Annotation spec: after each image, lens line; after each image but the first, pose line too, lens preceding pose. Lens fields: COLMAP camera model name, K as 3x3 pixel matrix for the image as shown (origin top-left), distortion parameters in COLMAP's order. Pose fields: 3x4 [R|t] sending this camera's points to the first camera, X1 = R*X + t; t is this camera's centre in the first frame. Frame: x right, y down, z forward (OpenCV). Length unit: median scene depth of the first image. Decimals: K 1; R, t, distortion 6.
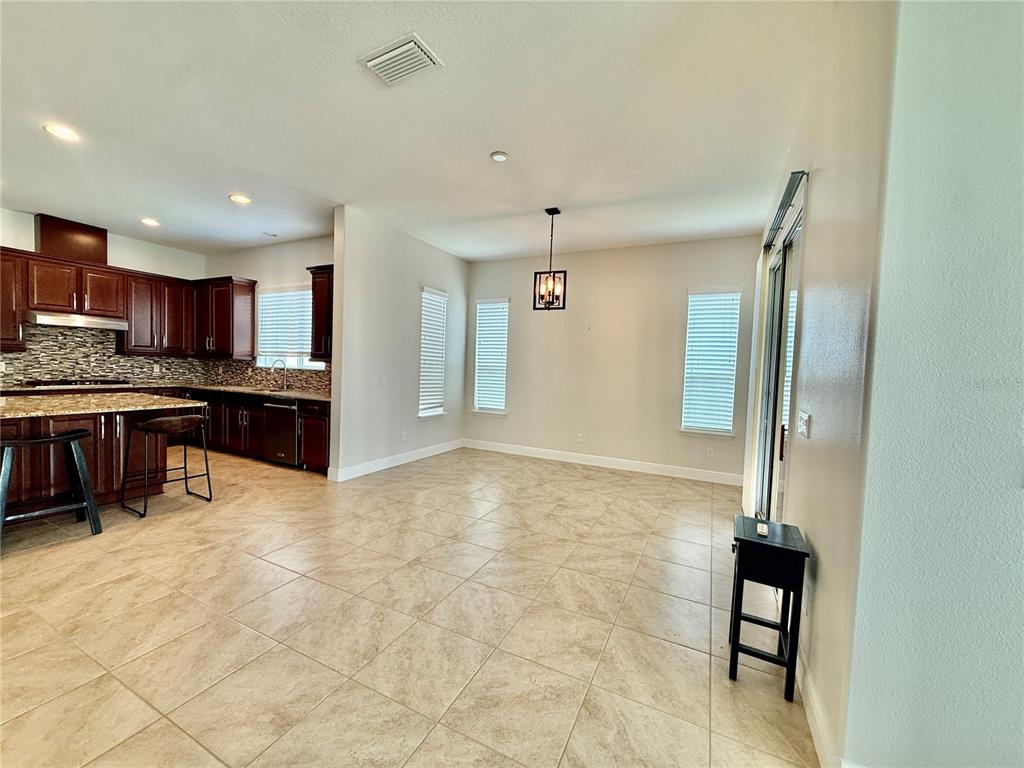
lens RADIAL K [[407.6, 0, 510.2], [0, 407.6, 386.5], [0, 0, 1]] dist [0.001261, 0.000440]
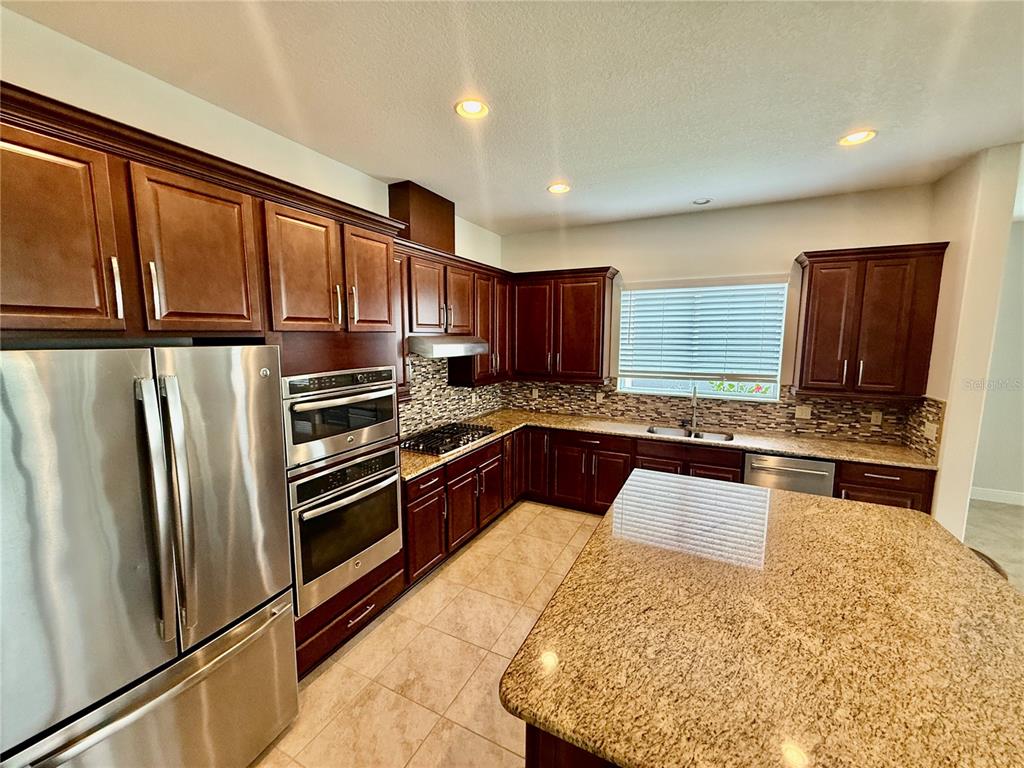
lens RADIAL K [[407.6, 0, 508.6], [0, 407.6, 382.9], [0, 0, 1]] dist [0.001261, 0.000440]
pose [[0.999397, -0.033169, -0.010263, -0.886084], [0.033808, 0.996965, 0.070123, -0.133962], [0.007906, -0.070427, 0.997486, 0.305141]]
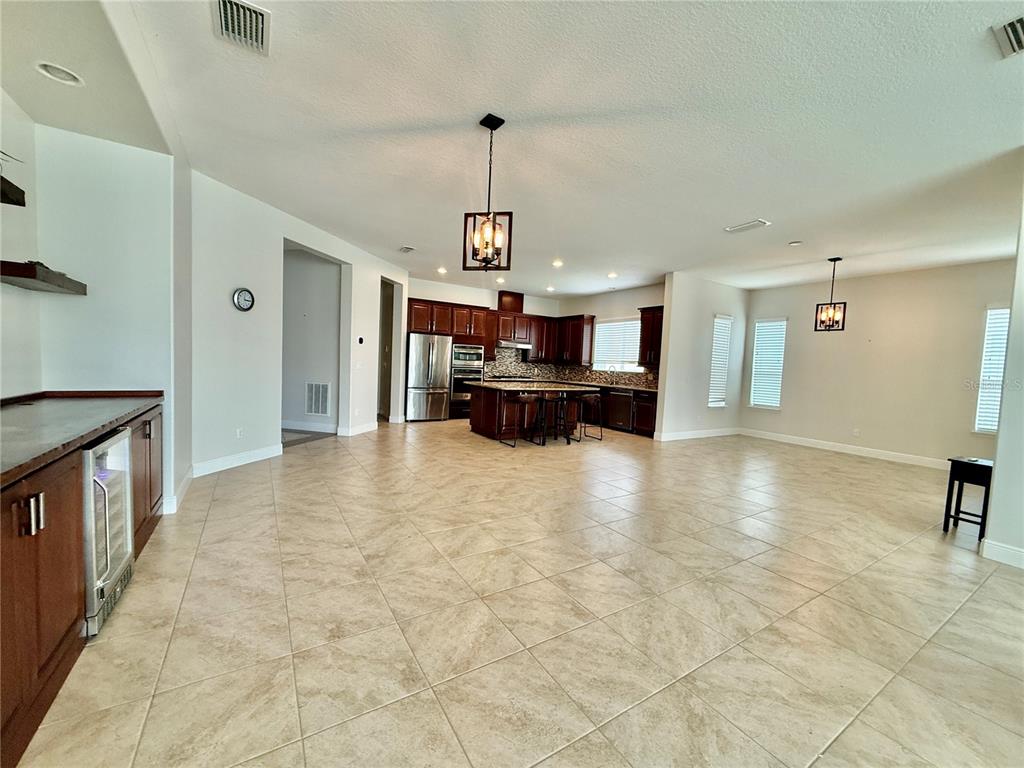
lens RADIAL K [[407.6, 0, 509.3], [0, 407.6, 385.0], [0, 0, 1]] dist [0.001261, 0.000440]
pose [[0.851594, 0.031321, -0.523266, -0.075383], [-0.039626, 0.999204, -0.004682, 0.033479], [0.522702, 0.024722, 0.852157, -0.568422]]
